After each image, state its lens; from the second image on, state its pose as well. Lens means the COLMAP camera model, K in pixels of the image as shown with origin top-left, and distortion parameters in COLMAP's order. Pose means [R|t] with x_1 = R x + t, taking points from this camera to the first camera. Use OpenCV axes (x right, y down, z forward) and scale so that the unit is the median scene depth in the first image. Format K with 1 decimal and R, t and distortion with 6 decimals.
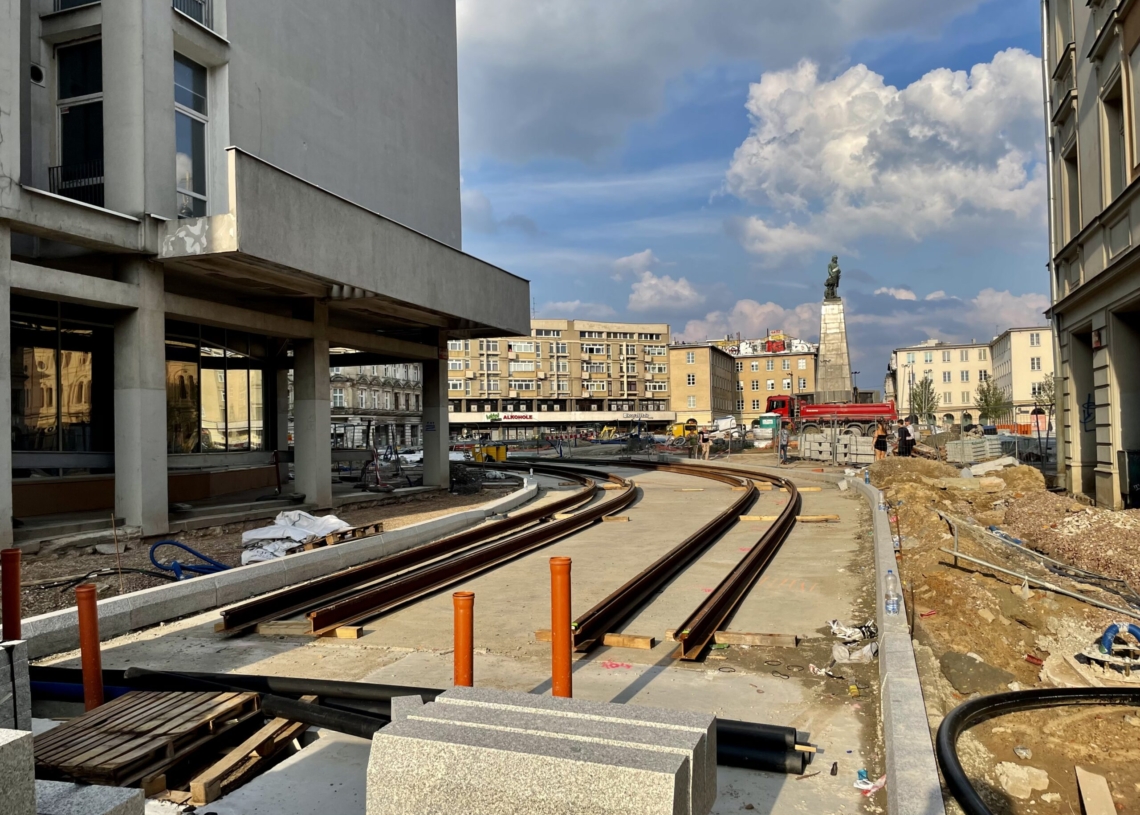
lens RADIAL K [[932.7, 0, 570.0], [0, 932.7, 407.5], [0, 0, 1]] dist [0.105134, -0.161159]
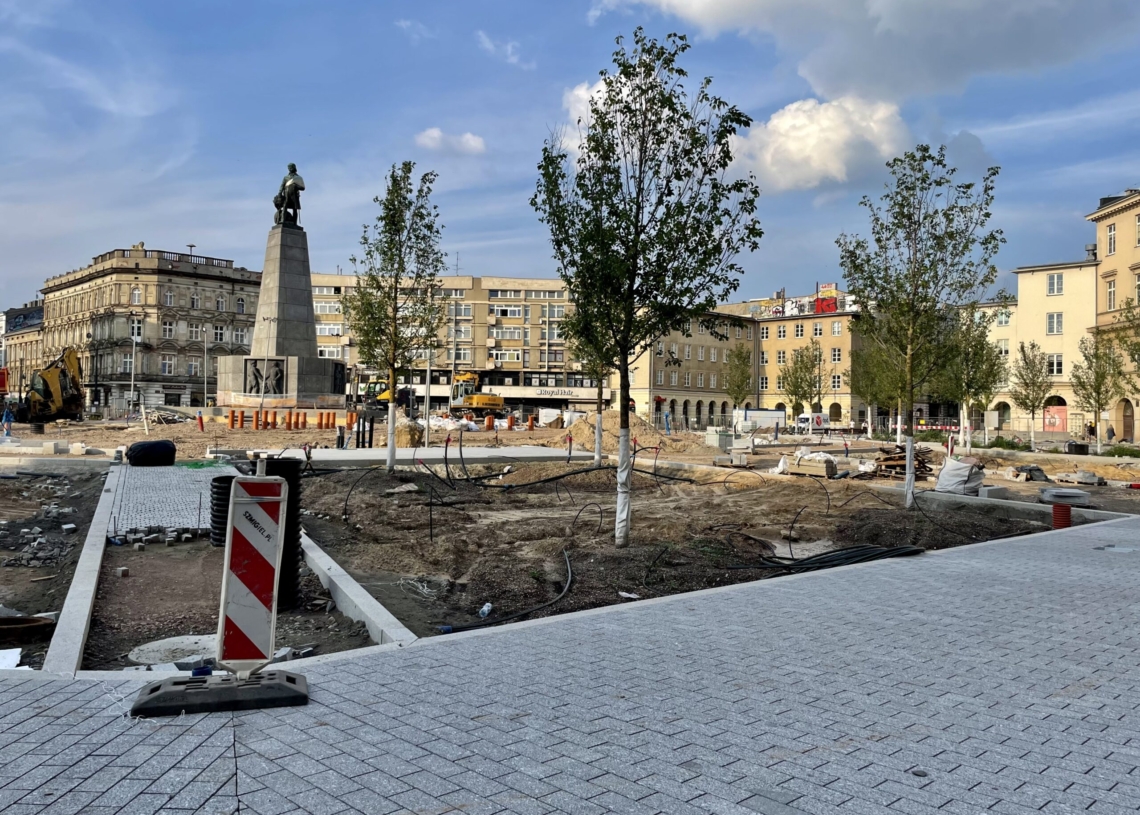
lens RADIAL K [[932.7, 0, 570.0], [0, 932.7, 407.5], [0, 0, 1]] dist [0.105134, -0.161159]
pose [[0.878706, 0.034885, -0.476087, 0.471535], [-0.021293, 0.999198, 0.033917, -0.006068], [0.476888, -0.019666, 0.878744, 0.290562]]
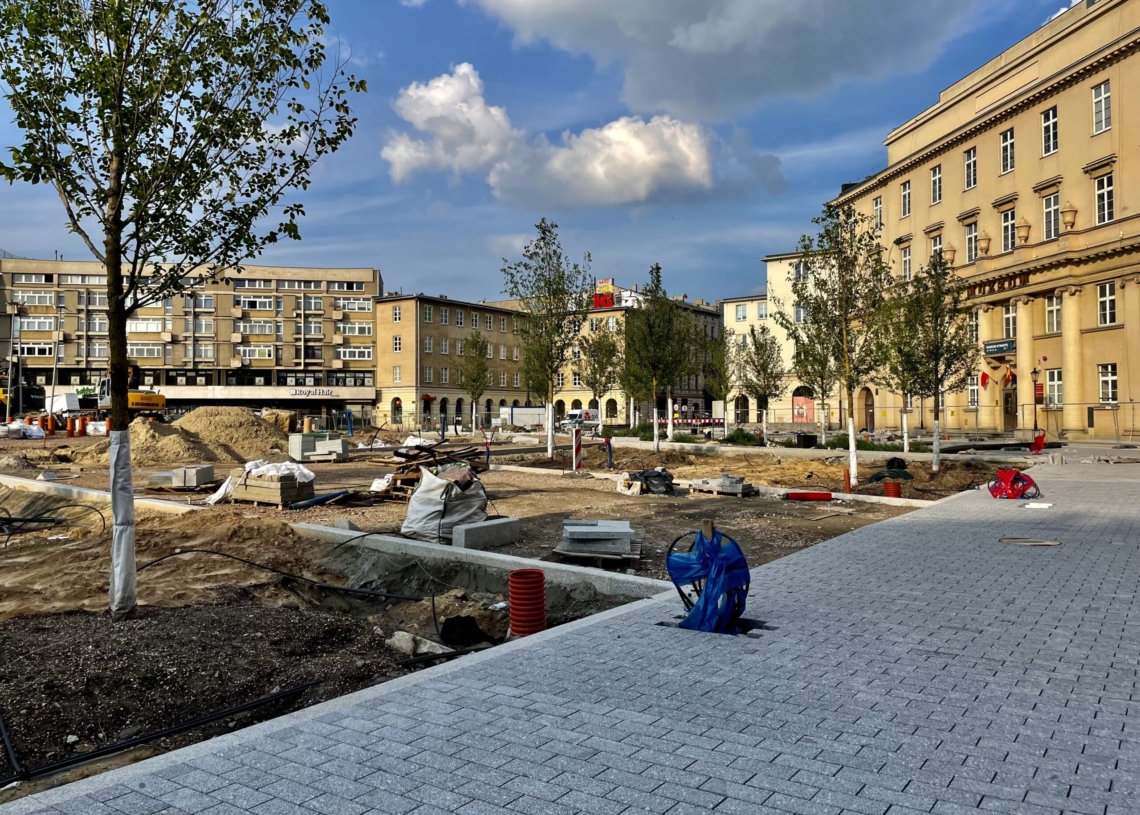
lens RADIAL K [[932.7, 0, 570.0], [0, 932.7, 407.5], [0, 0, 1]] dist [0.105134, -0.161159]
pose [[0.957580, 0.016728, -0.287682, 0.481748], [-0.008431, 0.999513, 0.030058, -0.003499], [0.288044, -0.026357, 0.957254, 0.345354]]
